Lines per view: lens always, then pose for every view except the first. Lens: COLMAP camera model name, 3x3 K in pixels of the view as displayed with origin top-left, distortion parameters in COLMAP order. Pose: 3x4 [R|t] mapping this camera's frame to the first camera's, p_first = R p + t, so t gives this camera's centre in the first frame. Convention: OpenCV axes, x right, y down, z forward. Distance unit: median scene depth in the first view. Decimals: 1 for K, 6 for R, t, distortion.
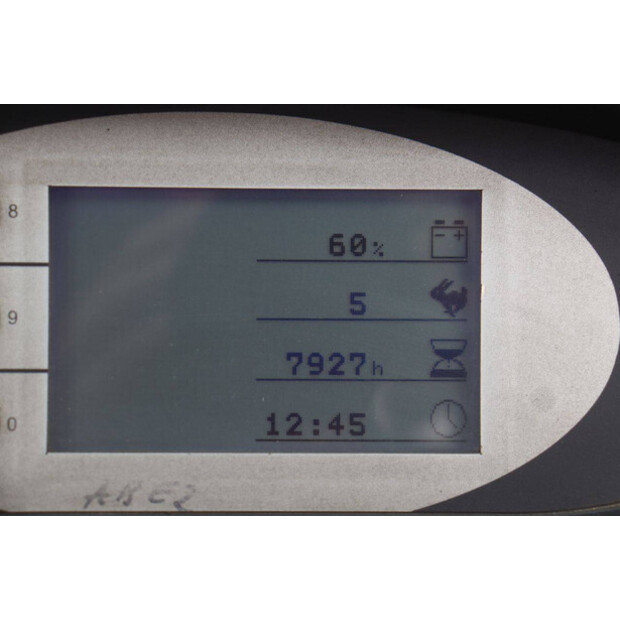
lens RADIAL K [[2911.9, 0, 310.0], [0, 2911.9, 310.0], [0, 0, 1]] dist [1.180717, 0.000000]
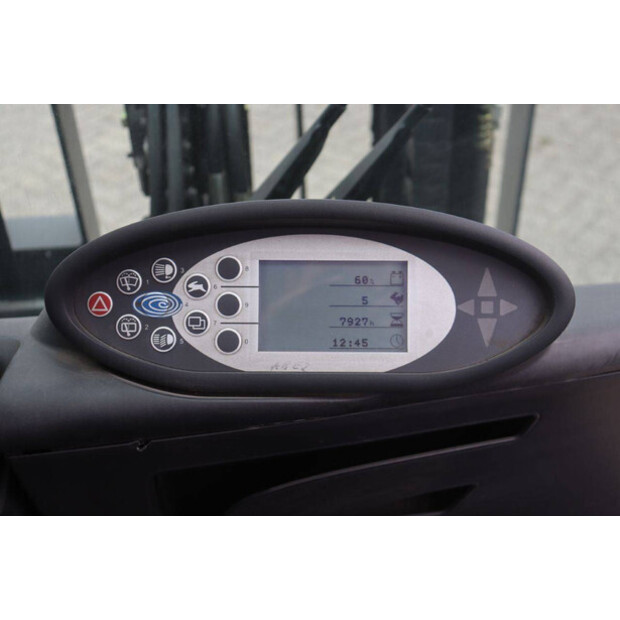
lens RADIAL K [[1236.0, 0, 309.7], [0, 1236.0, 309.6], [0, 0, 1]] dist [0.012921, 0.000000]
pose [[0.999545, -0.000681, -0.030158, -0.001283], [0.000691, 1.000000, 0.000308, 0.006453], [0.030158, -0.000329, 0.999545, -0.213460]]
